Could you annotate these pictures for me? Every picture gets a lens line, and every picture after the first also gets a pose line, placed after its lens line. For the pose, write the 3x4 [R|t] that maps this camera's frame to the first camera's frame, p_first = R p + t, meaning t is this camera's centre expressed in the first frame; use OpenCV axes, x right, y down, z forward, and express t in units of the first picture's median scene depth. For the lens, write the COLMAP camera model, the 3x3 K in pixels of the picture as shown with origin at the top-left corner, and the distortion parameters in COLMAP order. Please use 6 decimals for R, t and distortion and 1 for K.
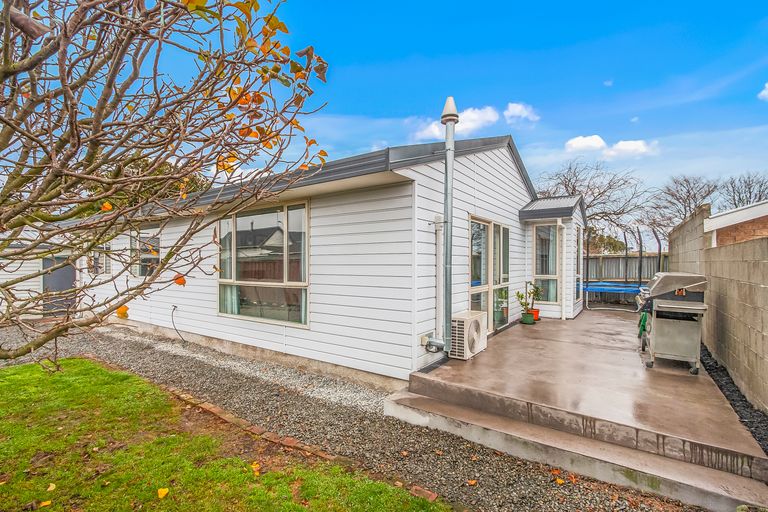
lens RADIAL K [[347.8, 0, 384.0], [0, 347.8, 256.0], [0, 0, 1]] dist [0.001873, 0.000475]
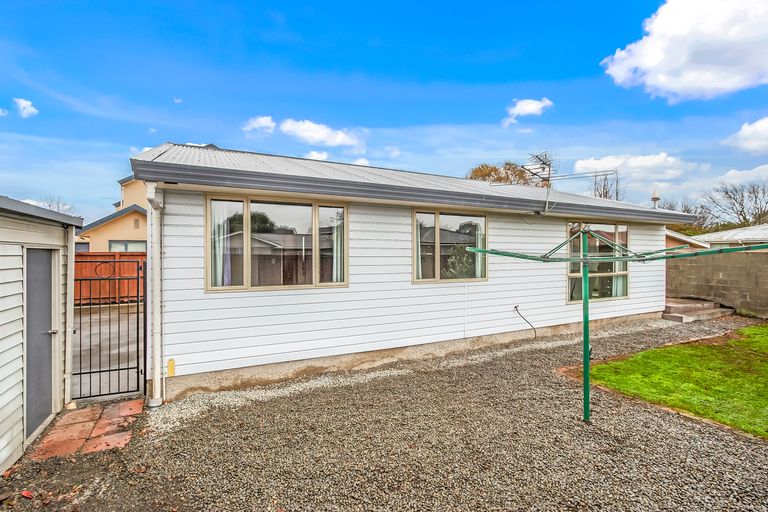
lens RADIAL K [[347.8, 0, 384.0], [0, 347.8, 256.0], [0, 0, 1]] dist [0.001873, 0.000475]
pose [[0.470950, -0.001461, 0.882159, -2.106251], [-0.018349, 0.999766, 0.011452, 0.000092], [-0.881969, -0.021580, 0.470813, 1.141927]]
